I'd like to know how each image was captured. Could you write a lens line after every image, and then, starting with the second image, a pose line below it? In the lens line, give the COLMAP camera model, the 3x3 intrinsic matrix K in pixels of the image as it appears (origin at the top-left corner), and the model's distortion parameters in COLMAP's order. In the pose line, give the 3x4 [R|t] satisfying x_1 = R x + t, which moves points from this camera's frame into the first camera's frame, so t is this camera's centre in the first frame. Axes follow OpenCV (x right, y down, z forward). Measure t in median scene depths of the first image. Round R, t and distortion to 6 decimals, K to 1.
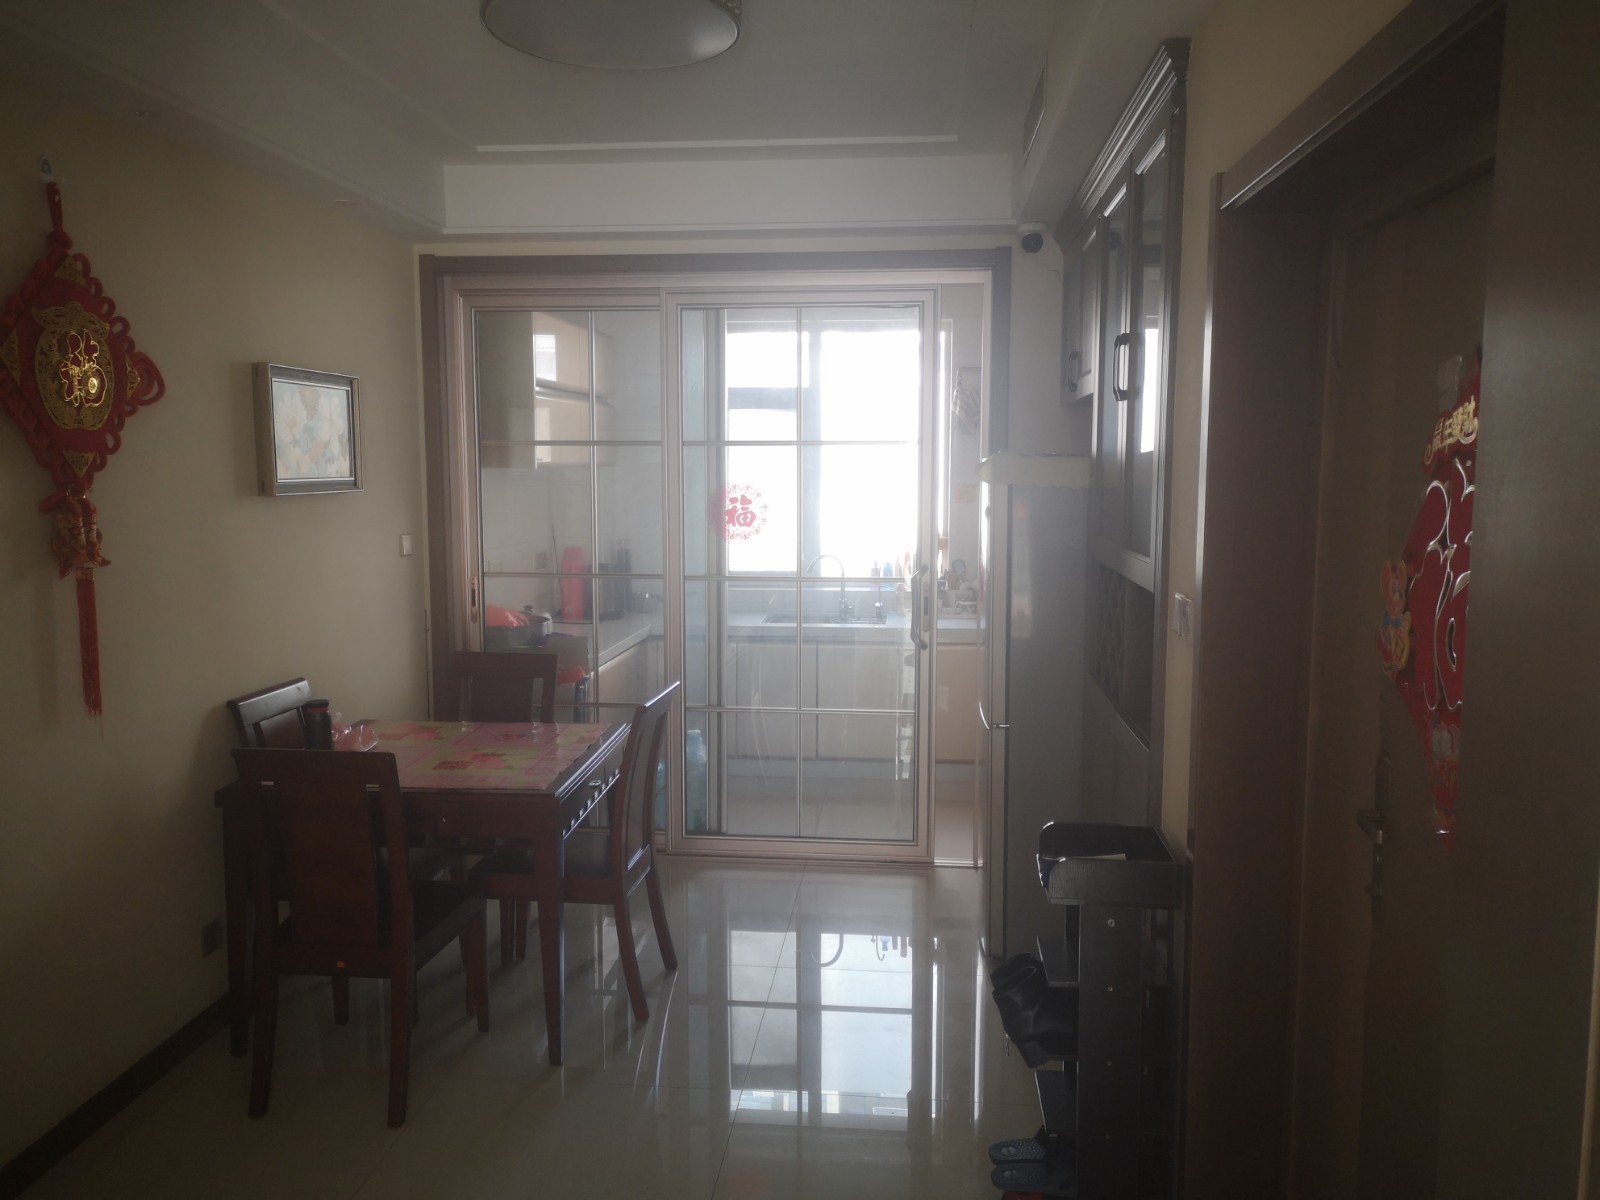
lens RADIAL K [[1293.6, 0, 800.0], [0, 1293.6, 600.0], [0, 0, 1]] dist [-0.008565, -0.009508]
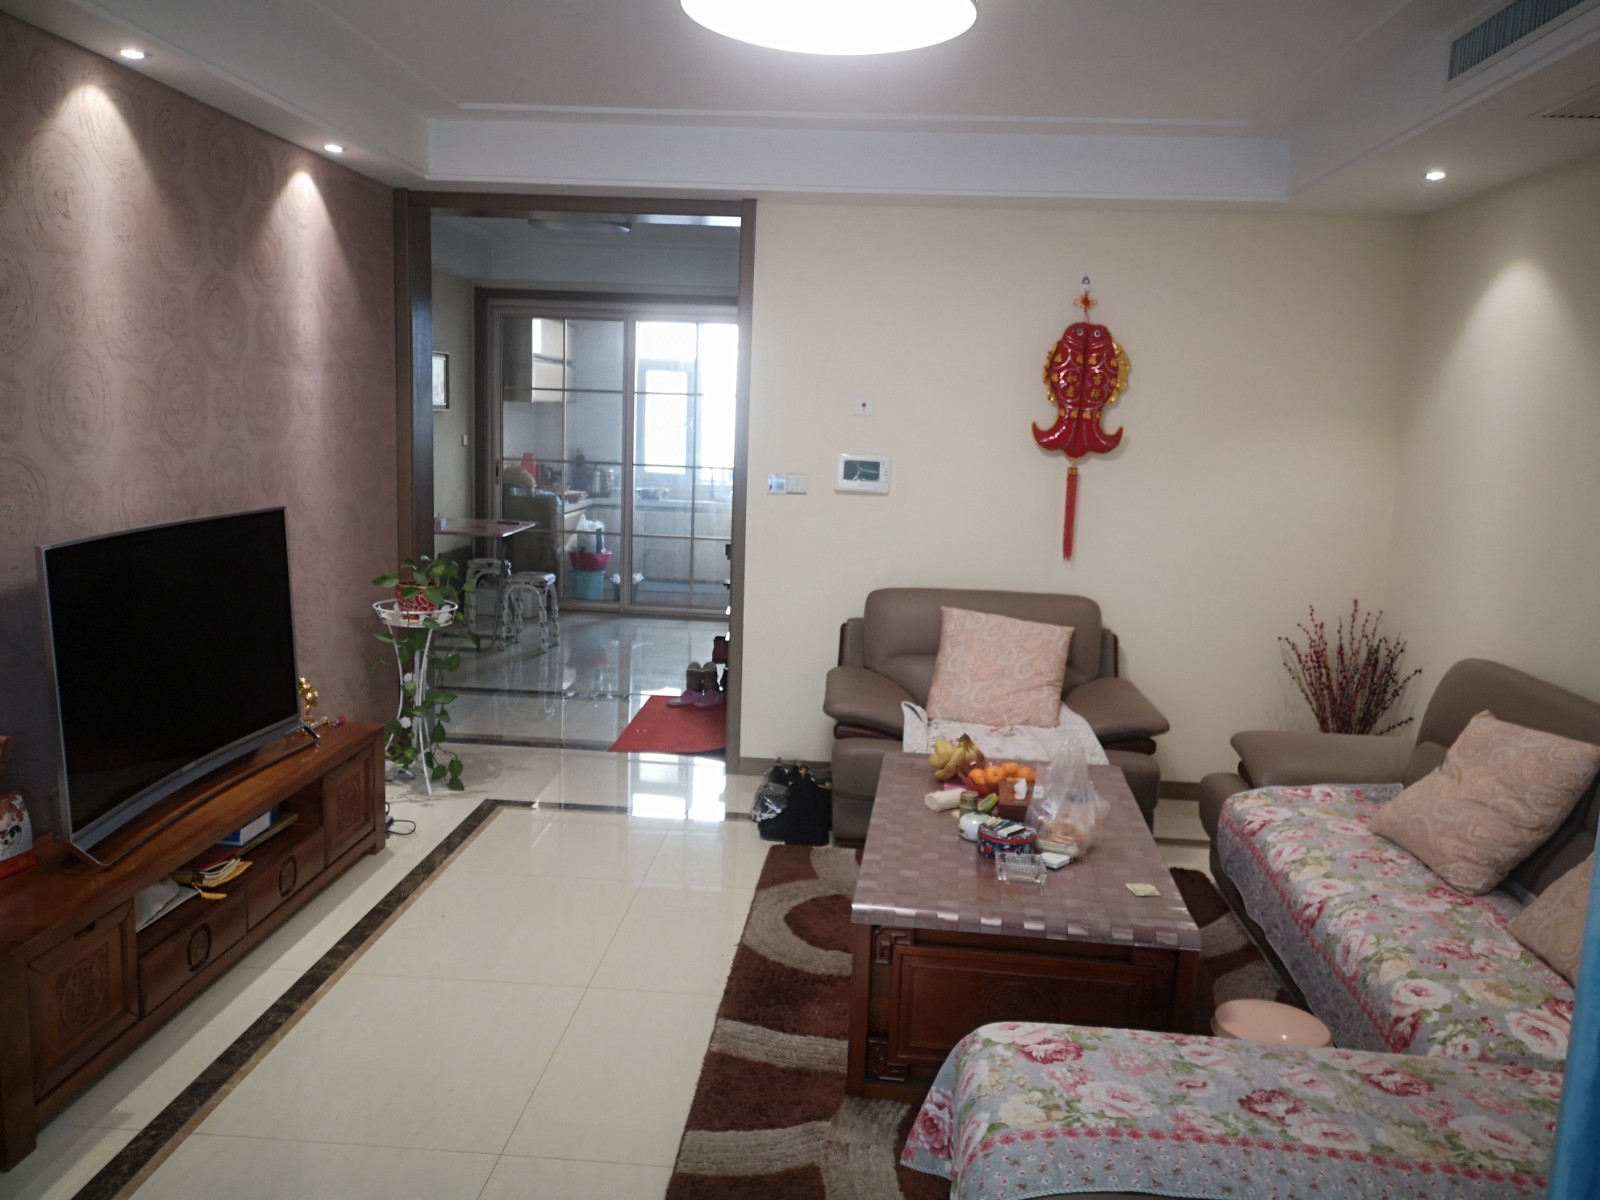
lens RADIAL K [[1243.8, 0, 800.0], [0, 1243.8, 600.0], [0, 0, 1]] dist [0.001676, 0.000695]
pose [[0.998967, 0.031472, 0.032768, 0.112614], [-0.032825, 0.998595, 0.041593, 0.083673], [-0.031413, -0.042625, 0.998597, -0.714910]]
